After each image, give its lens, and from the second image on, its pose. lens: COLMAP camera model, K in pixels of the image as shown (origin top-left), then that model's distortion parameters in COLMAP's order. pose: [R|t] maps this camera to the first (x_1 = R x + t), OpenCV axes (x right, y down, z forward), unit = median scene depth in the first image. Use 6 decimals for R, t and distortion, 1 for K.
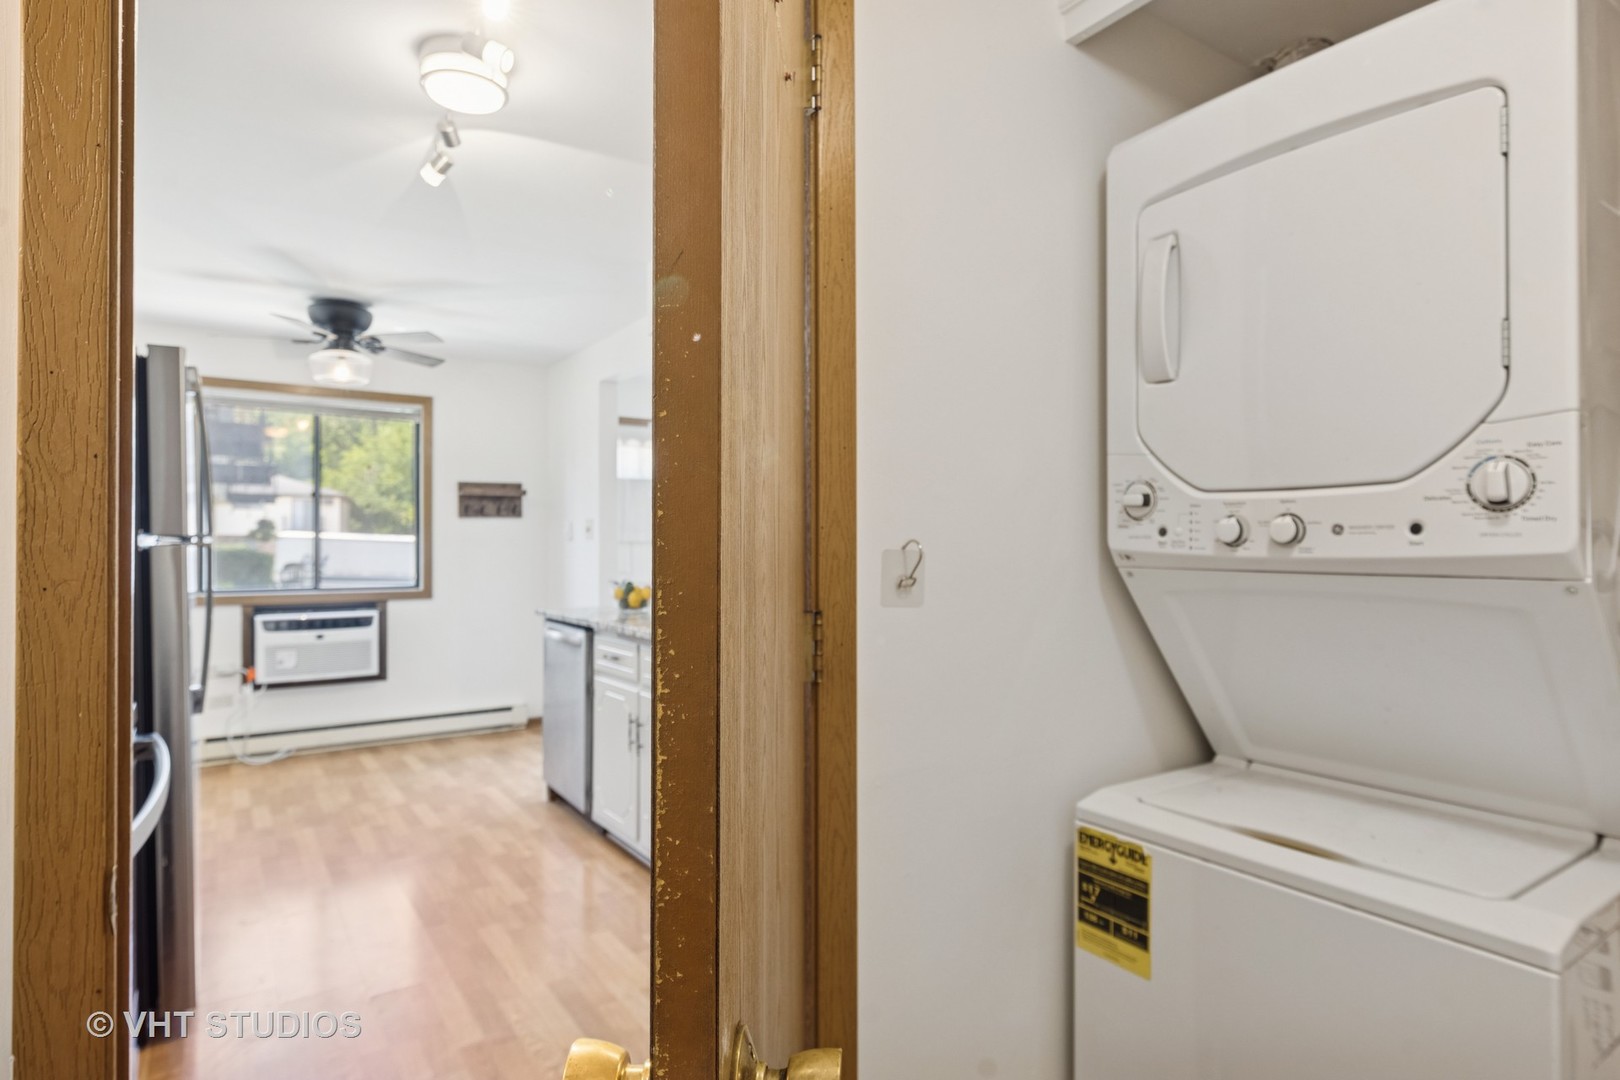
lens RADIAL K [[876.5, 0, 810.0], [0, 876.5, 540.0], [0, 0, 1]] dist [0.038422, 0.000226]
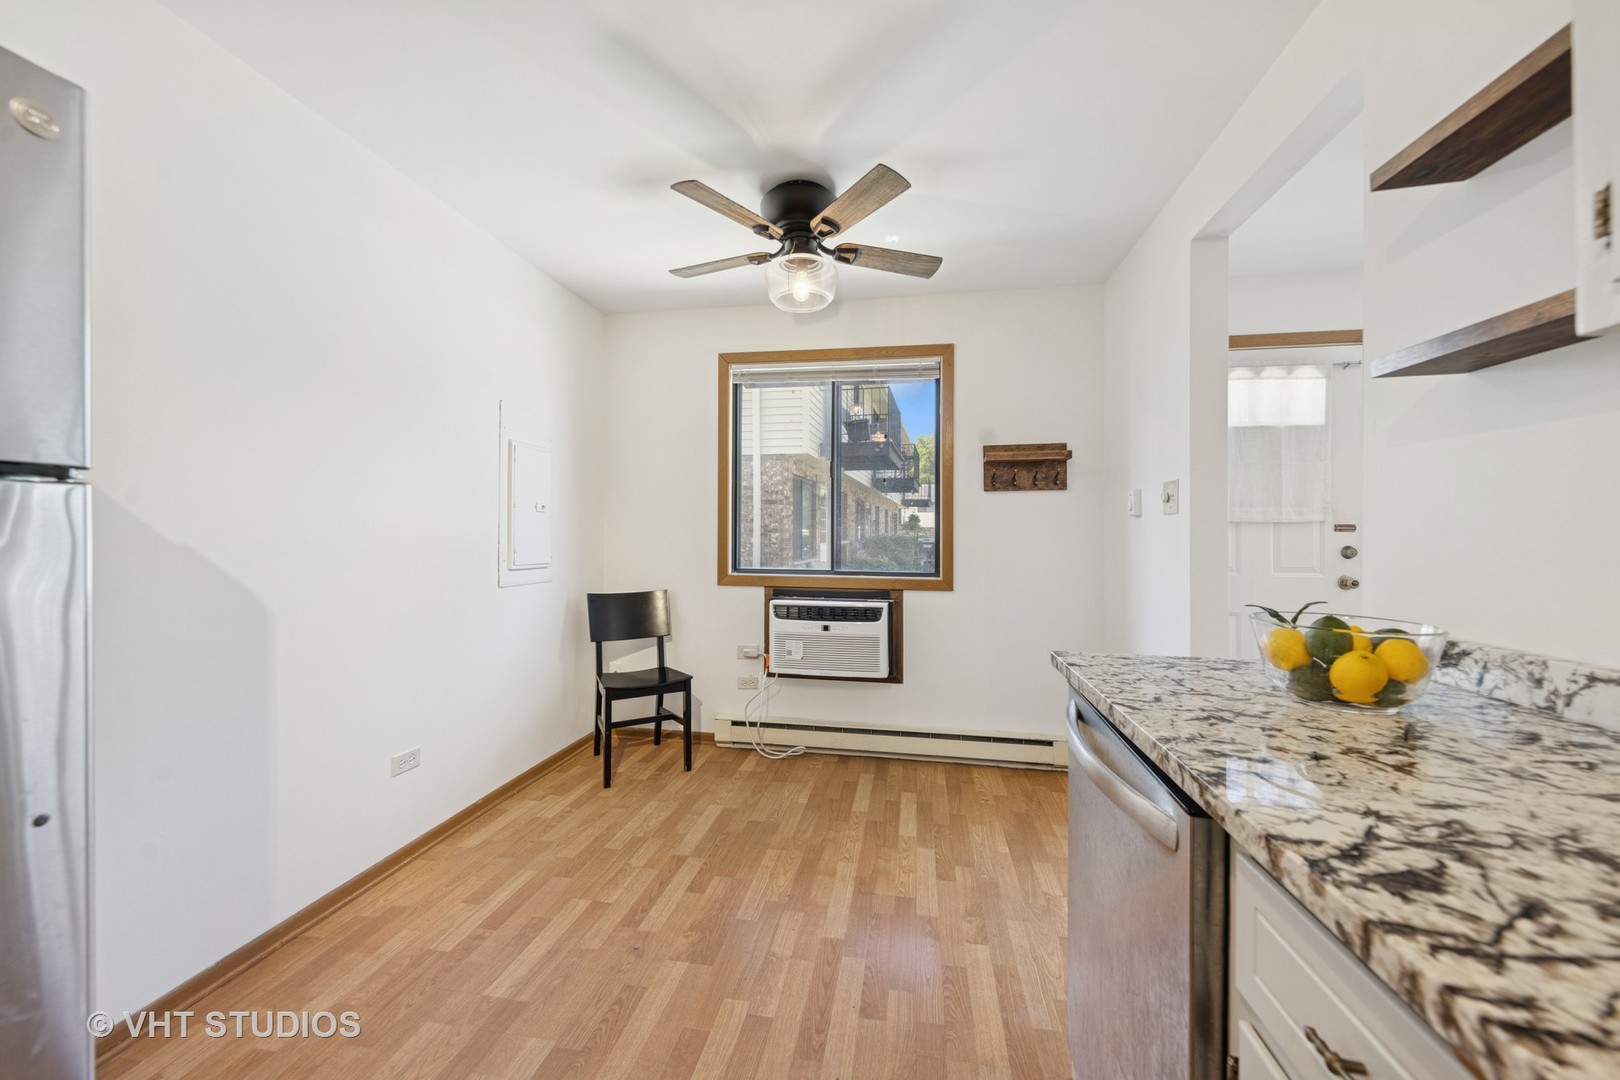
lens RADIAL K [[601.3, 0, 805.4], [0, 601.3, 534.7], [0, 0, 1]] dist [0.000040, -0.000079]
pose [[0.714929, 0.006695, -0.699165, -0.147562], [-0.003625, 0.999976, 0.005868, 0.012788], [0.699187, -0.001661, 0.714937, 0.551700]]
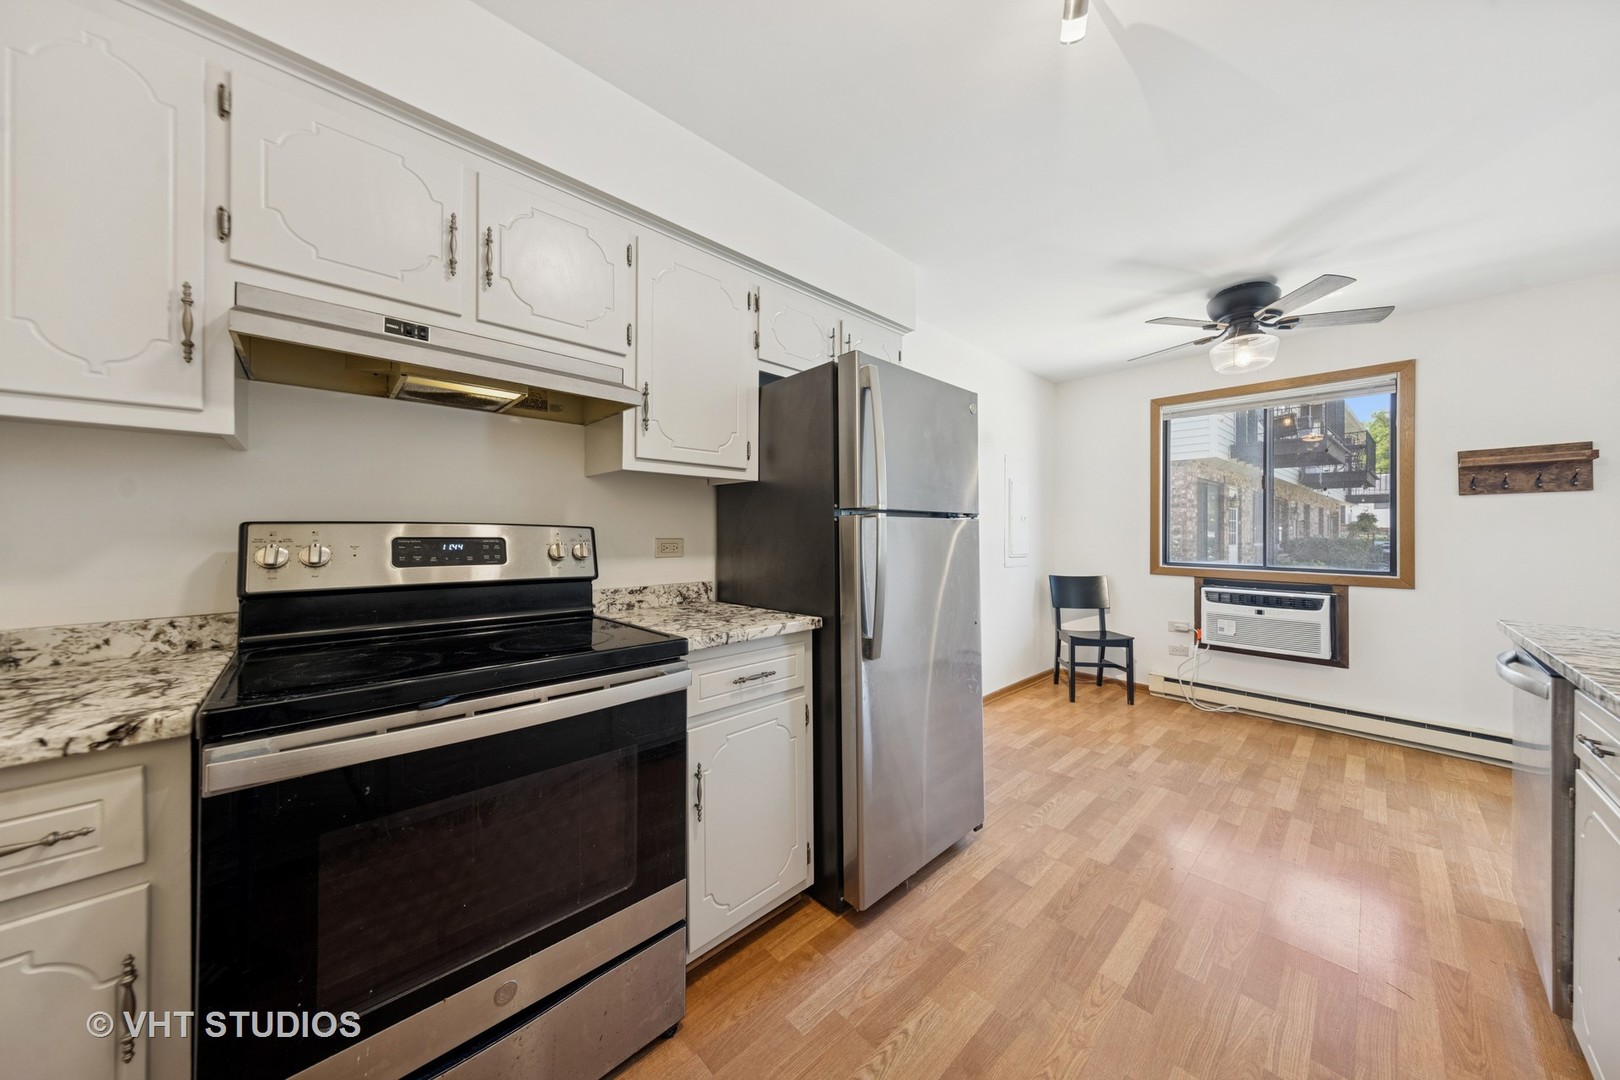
lens RADIAL K [[516.0, 0, 814.2], [0, 516.0, 532.0], [0, 0, 1]] dist [0.000278, 0.000014]
pose [[0.154446, 0.001382, -0.988000, -0.012730], [-0.002731, 0.999996, 0.000972, 0.011547], [0.987997, 0.002548, 0.154449, 0.359602]]
